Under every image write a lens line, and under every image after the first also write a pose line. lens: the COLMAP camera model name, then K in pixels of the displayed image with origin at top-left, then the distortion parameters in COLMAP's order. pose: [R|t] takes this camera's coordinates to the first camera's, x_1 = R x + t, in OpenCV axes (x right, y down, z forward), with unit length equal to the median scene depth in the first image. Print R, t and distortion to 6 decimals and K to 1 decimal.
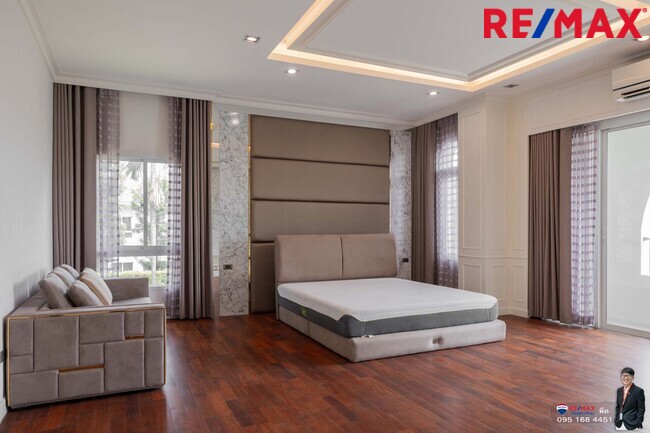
lens RADIAL K [[438.6, 0, 324.2], [0, 438.6, 226.1], [0, 0, 1]] dist [0.005463, -0.000069]
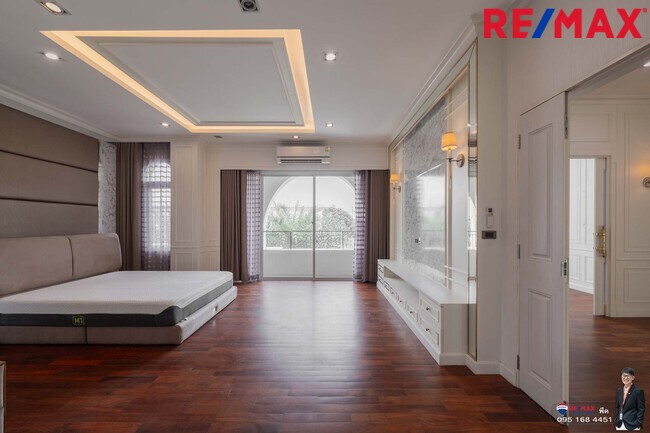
lens RADIAL K [[278.0, 0, 327.1], [0, 278.0, 221.2], [0, 0, 1]] dist [-0.000577, -0.000192]
pose [[0.424179, 0.005998, 0.905558, -0.286560], [-0.004412, 0.999980, -0.004557, -0.013164], [-0.905568, -0.002063, 0.424197, 0.208094]]
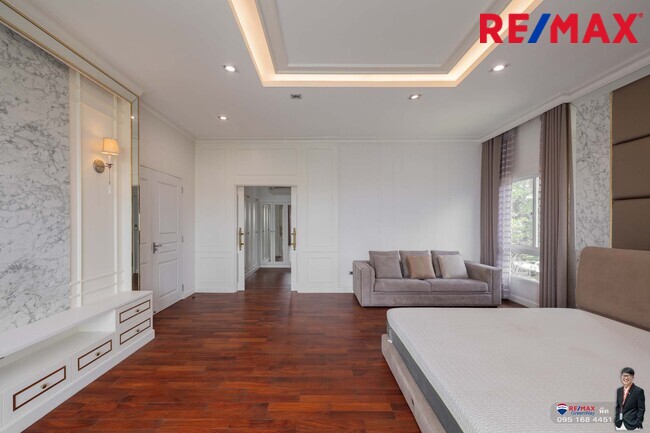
lens RADIAL K [[280.0, 0, 315.9], [0, 280.0, 228.3], [0, 0, 1]] dist [-0.000448, -0.000027]
pose [[-0.422239, 0.016126, -0.906341, 0.515945], [0.003405, 0.999863, 0.016204, -0.019907], [0.906478, 0.003756, -0.422236, 0.740810]]
